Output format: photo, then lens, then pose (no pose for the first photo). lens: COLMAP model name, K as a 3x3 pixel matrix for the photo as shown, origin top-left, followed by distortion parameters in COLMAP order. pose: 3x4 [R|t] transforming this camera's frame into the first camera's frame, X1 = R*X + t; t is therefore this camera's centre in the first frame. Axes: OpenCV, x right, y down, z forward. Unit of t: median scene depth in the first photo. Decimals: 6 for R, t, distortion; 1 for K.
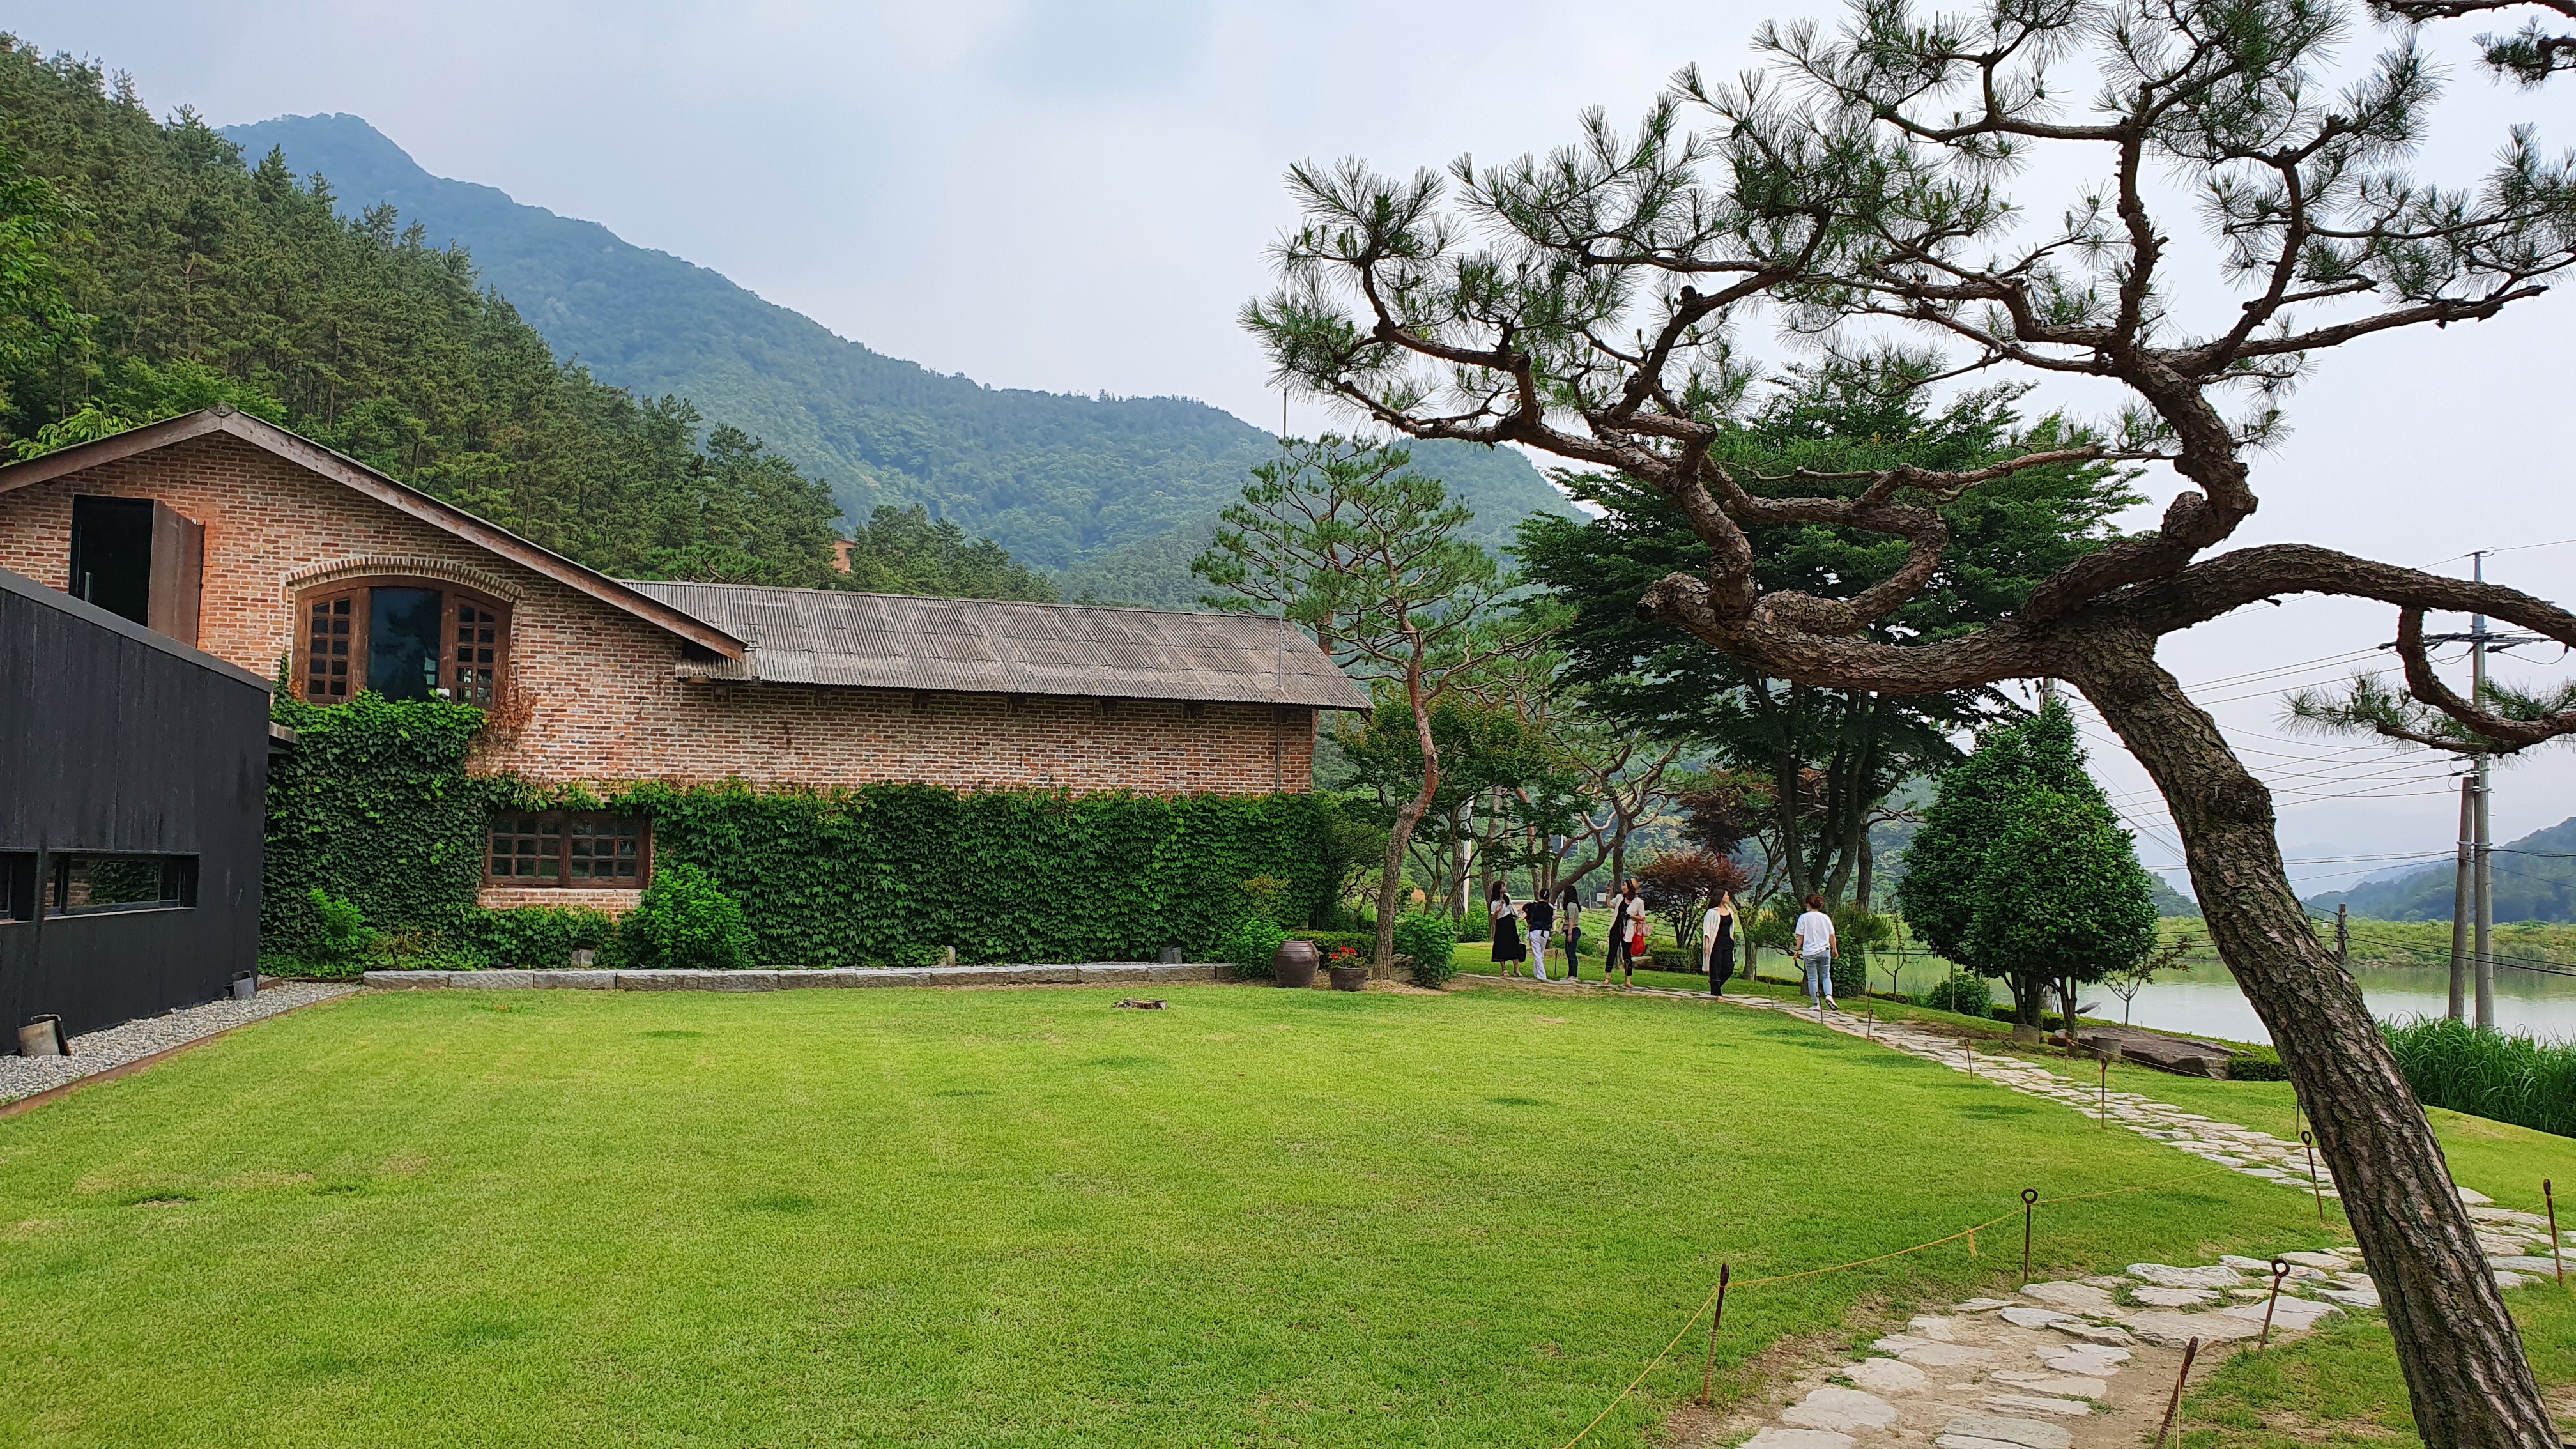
lens RADIAL K [[1949.9, 0, 1268.4], [0, 1949.9, 730.9], [0, 0, 1]] dist [-0.043718, 0.012979]
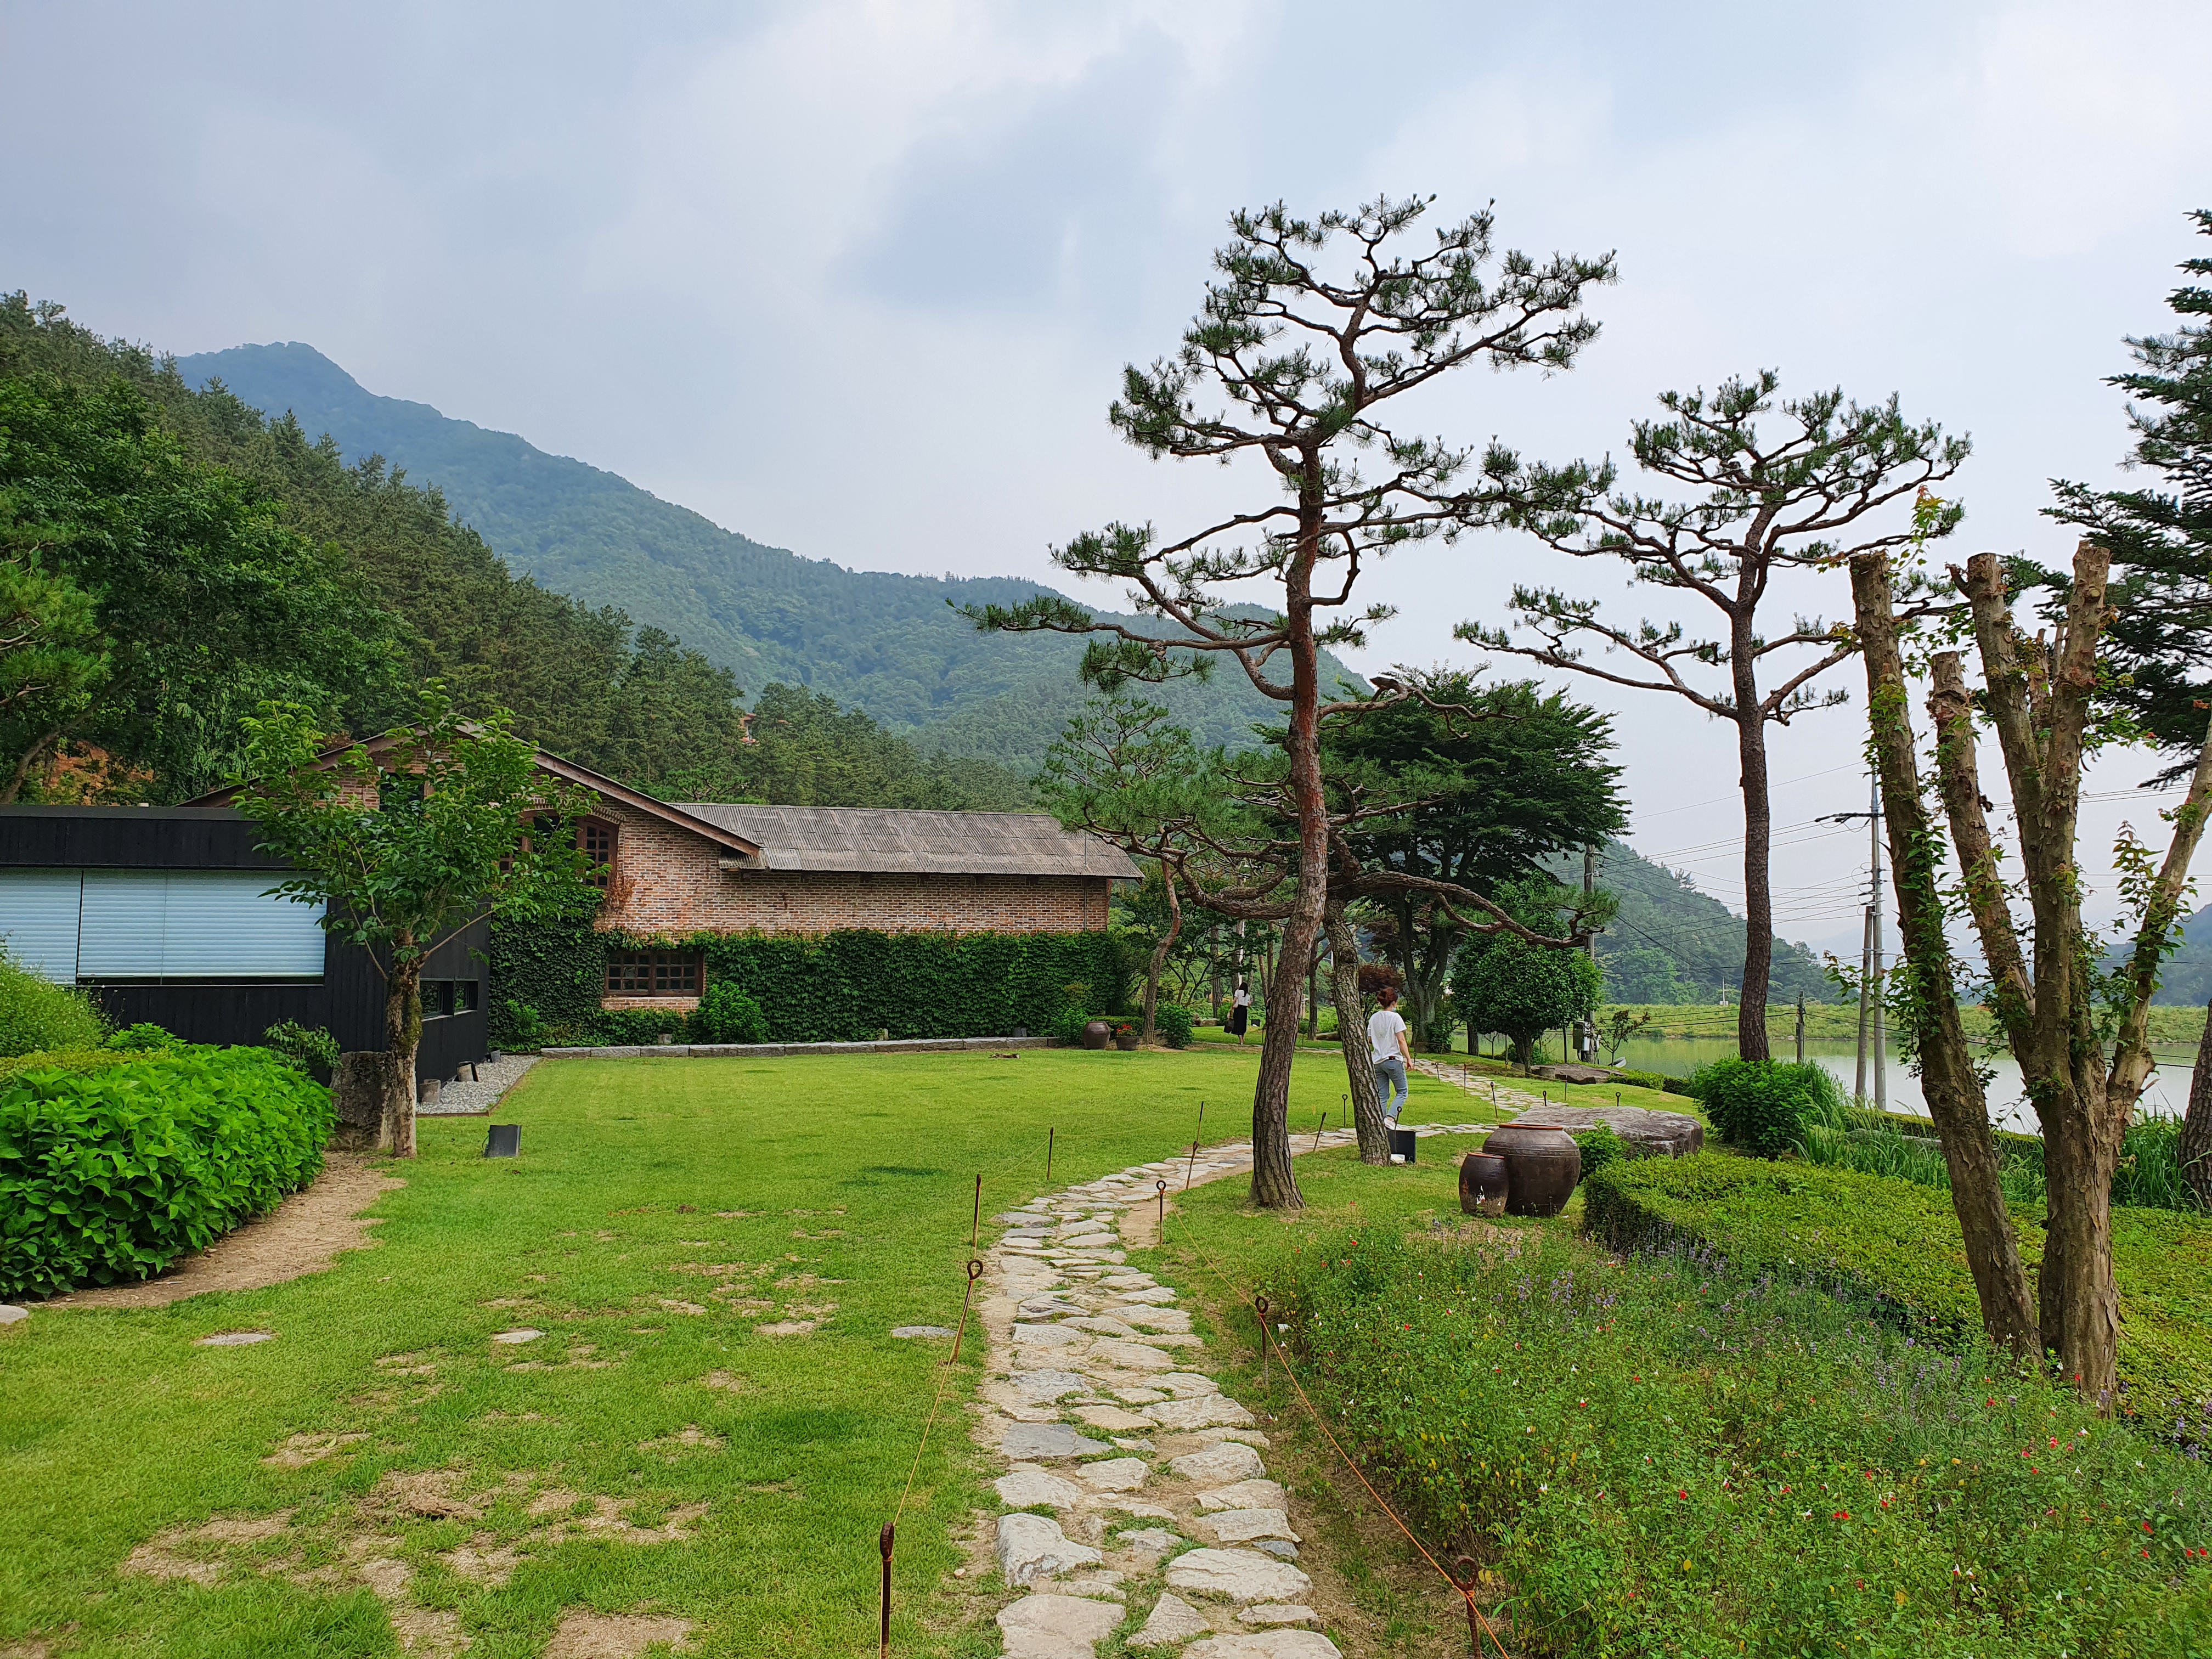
lens RADIAL K [[1670.5, 0, 1127.7], [0, 1670.5, 813.5], [0, 0, 1]] dist [-0.009173, -0.017922]
pose [[0.999689, -0.013292, 0.021095, 0.012333], [0.013842, 0.999563, -0.026104, -0.028778], [-0.020739, 0.026388, 0.999437, -0.385667]]
